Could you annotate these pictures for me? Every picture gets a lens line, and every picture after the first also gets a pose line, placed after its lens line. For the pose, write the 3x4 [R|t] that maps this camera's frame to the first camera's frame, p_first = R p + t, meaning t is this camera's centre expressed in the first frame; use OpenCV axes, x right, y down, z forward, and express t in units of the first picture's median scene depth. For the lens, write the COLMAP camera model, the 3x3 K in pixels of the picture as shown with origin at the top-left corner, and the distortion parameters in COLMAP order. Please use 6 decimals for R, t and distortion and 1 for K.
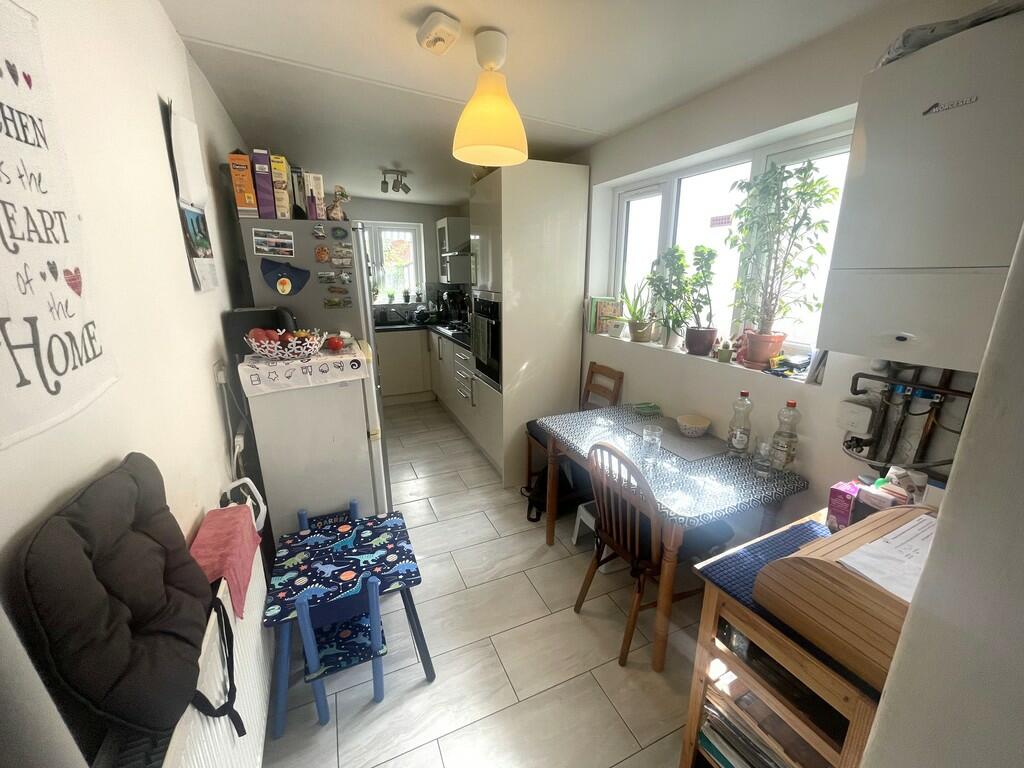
lens RADIAL K [[414.7, 0, 513.6], [0, 414.7, 384.0], [0, 0, 1]] dist [0.001727, 0.000287]
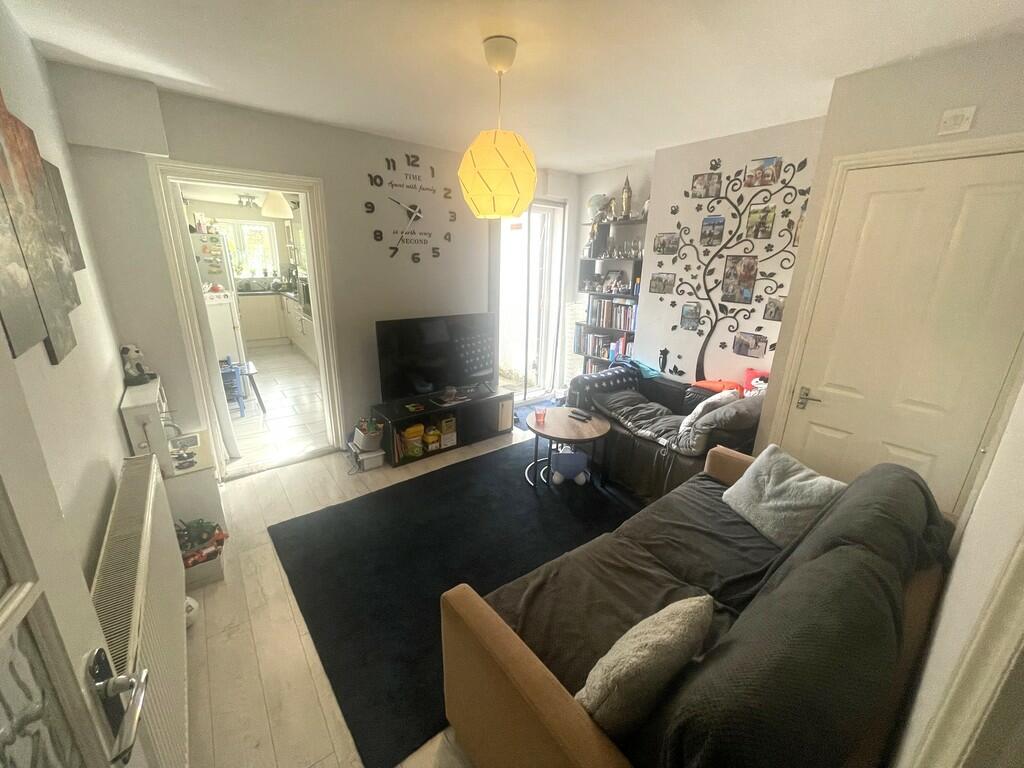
lens RADIAL K [[414.7, 0, 510.4], [0, 414.7, 383.4], [0, 0, 1]] dist [0.001727, 0.000287]
pose [[0.974671, -0.040002, 0.220038, 0.299321], [0.032387, 0.998749, 0.038108, 0.182878], [-0.221287, -0.030017, 0.974747, -0.762295]]
